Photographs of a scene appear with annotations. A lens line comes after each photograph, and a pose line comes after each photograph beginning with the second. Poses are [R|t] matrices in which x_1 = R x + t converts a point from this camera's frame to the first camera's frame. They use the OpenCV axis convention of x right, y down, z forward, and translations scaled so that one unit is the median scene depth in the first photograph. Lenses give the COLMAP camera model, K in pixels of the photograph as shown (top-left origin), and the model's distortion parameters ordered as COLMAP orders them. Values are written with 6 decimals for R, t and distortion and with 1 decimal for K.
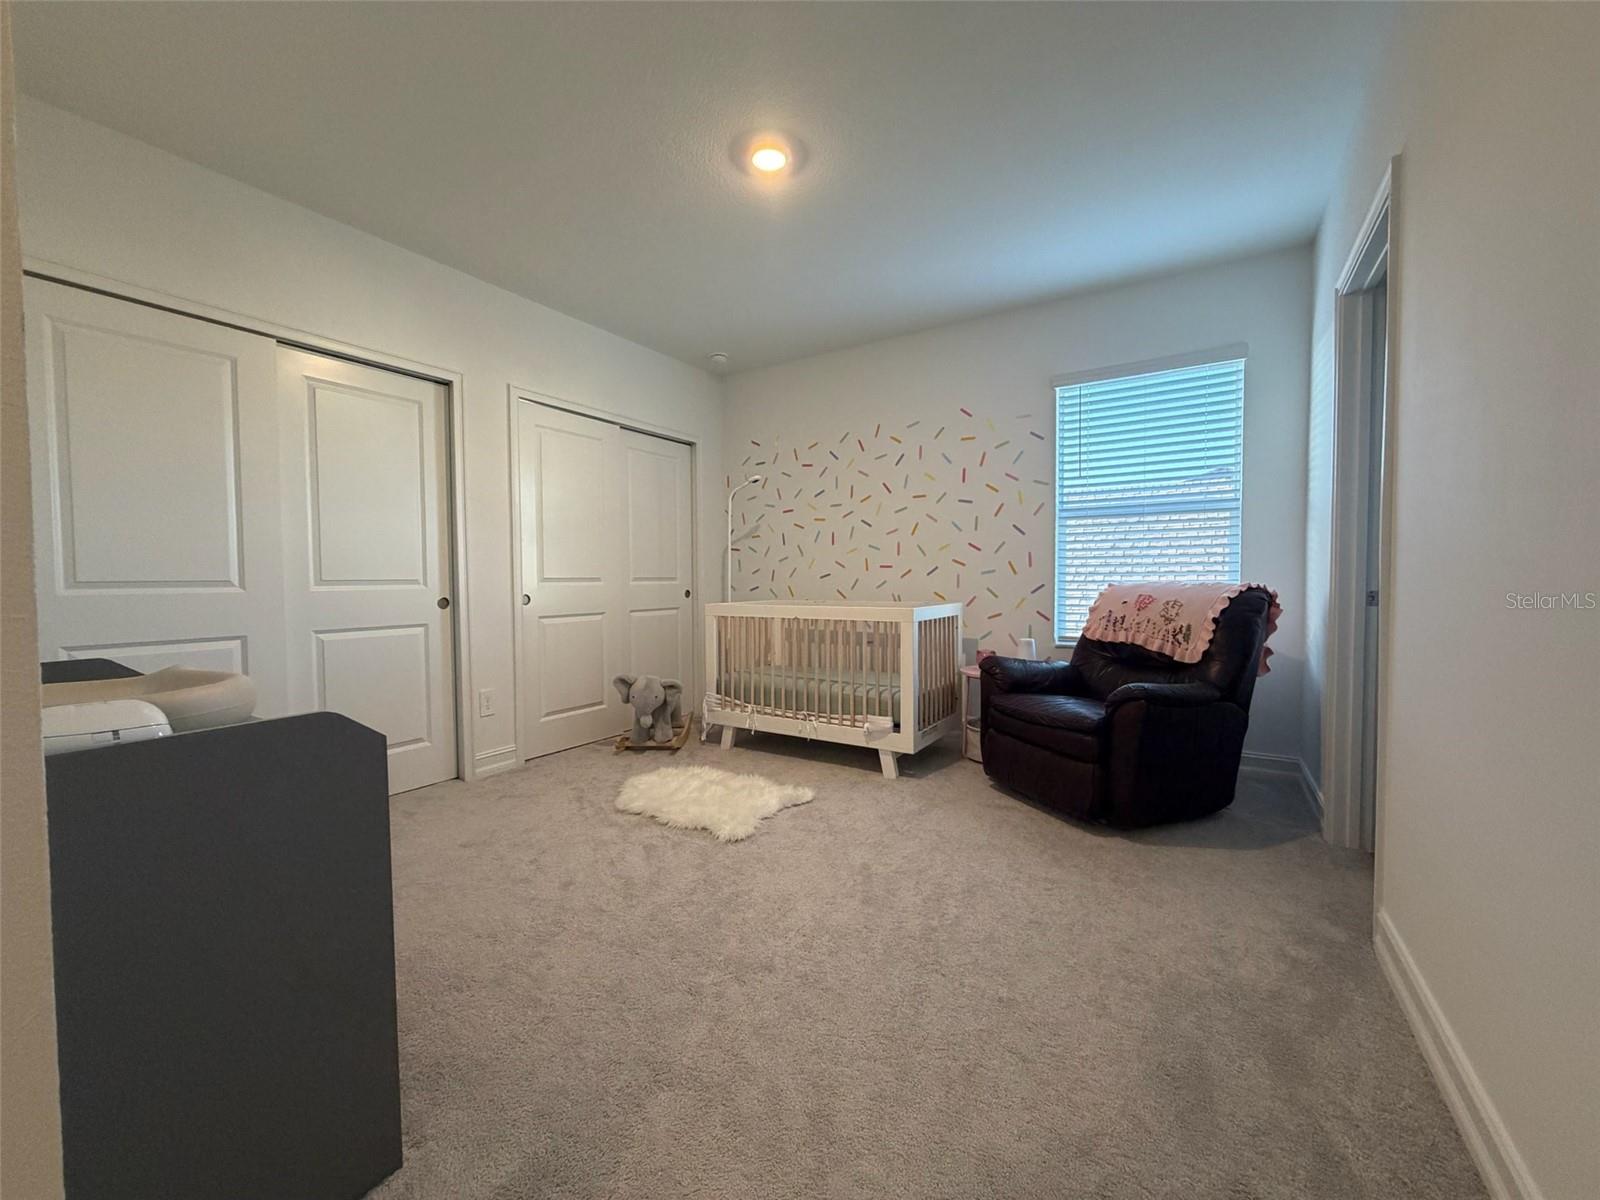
lens RADIAL K [[632.2, 0, 800.0], [0, 632.2, 600.0], [0, 0, 1]] dist [0.010958, -0.000003]
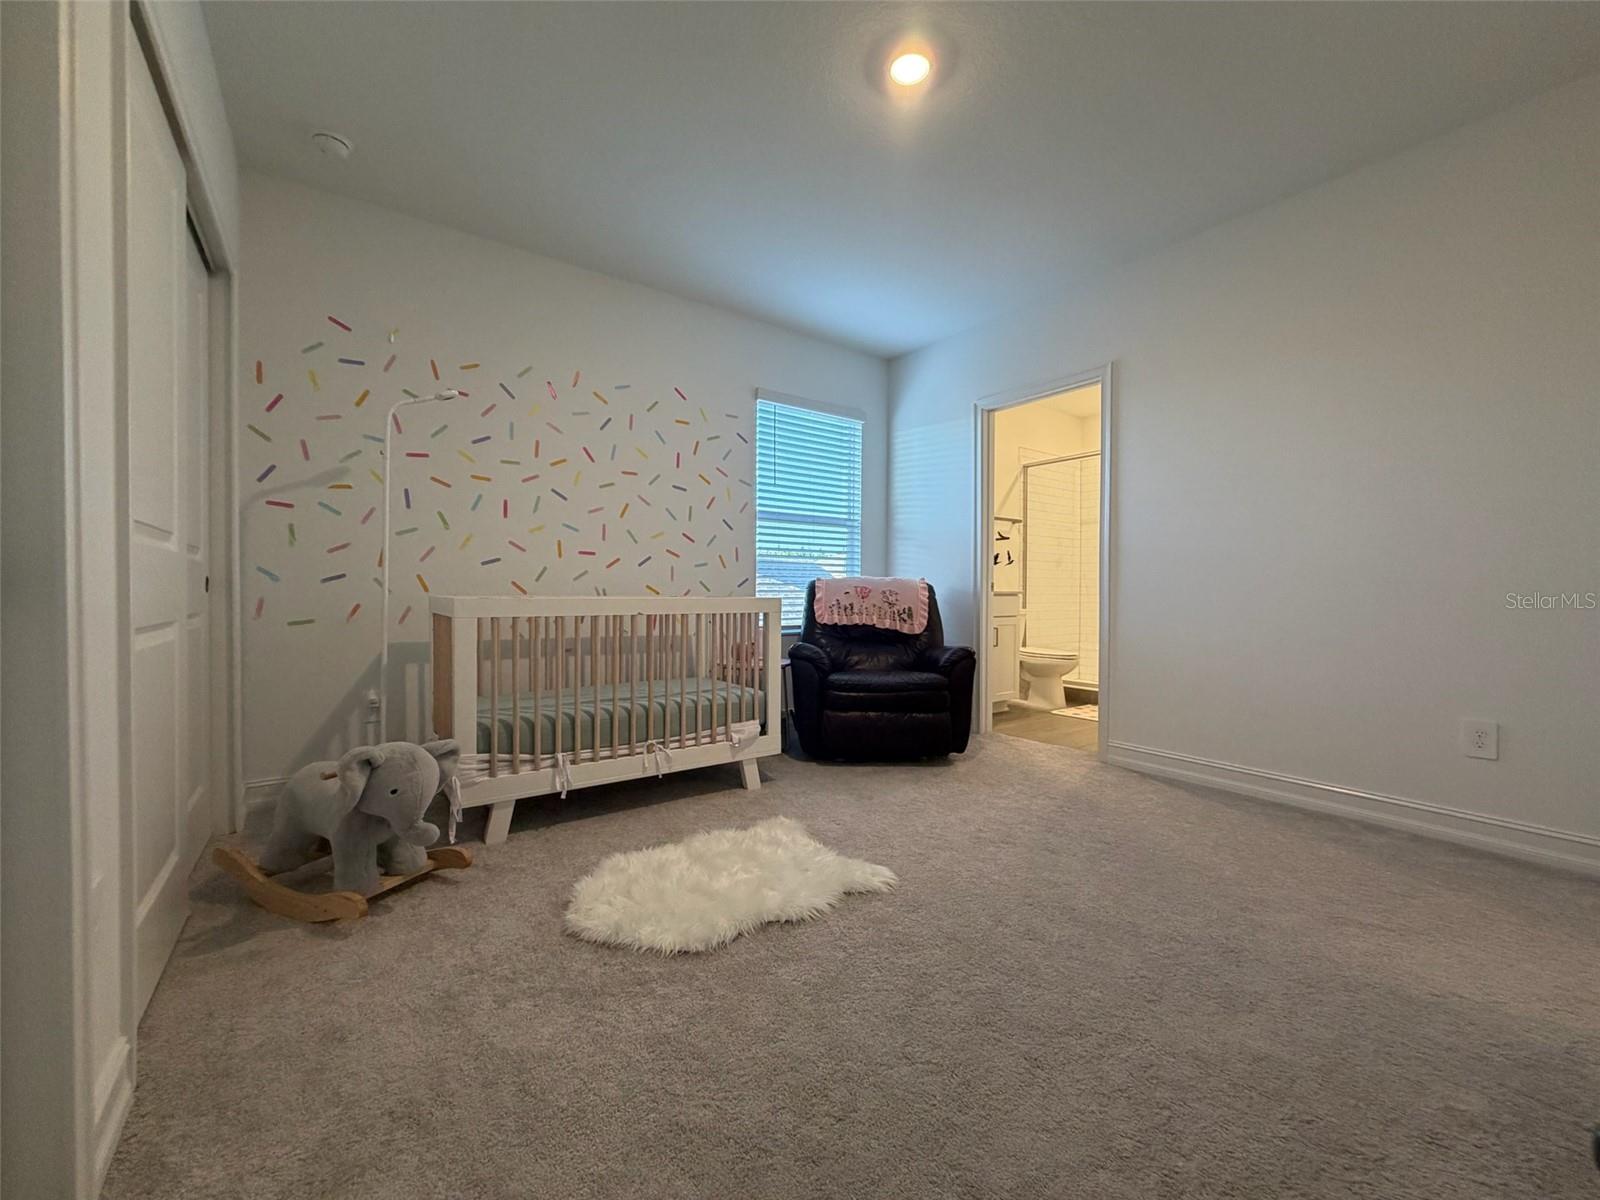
lens RADIAL K [[632.2, 0, 800.0], [0, 632.2, 600.0], [0, 0, 1]] dist [0.010958, -0.000003]
pose [[0.385746, -0.001907, 0.922603, -0.607217], [0.025703, 0.999632, -0.008680, 0.024031], [-0.922247, 0.027062, 0.385653, 0.554892]]
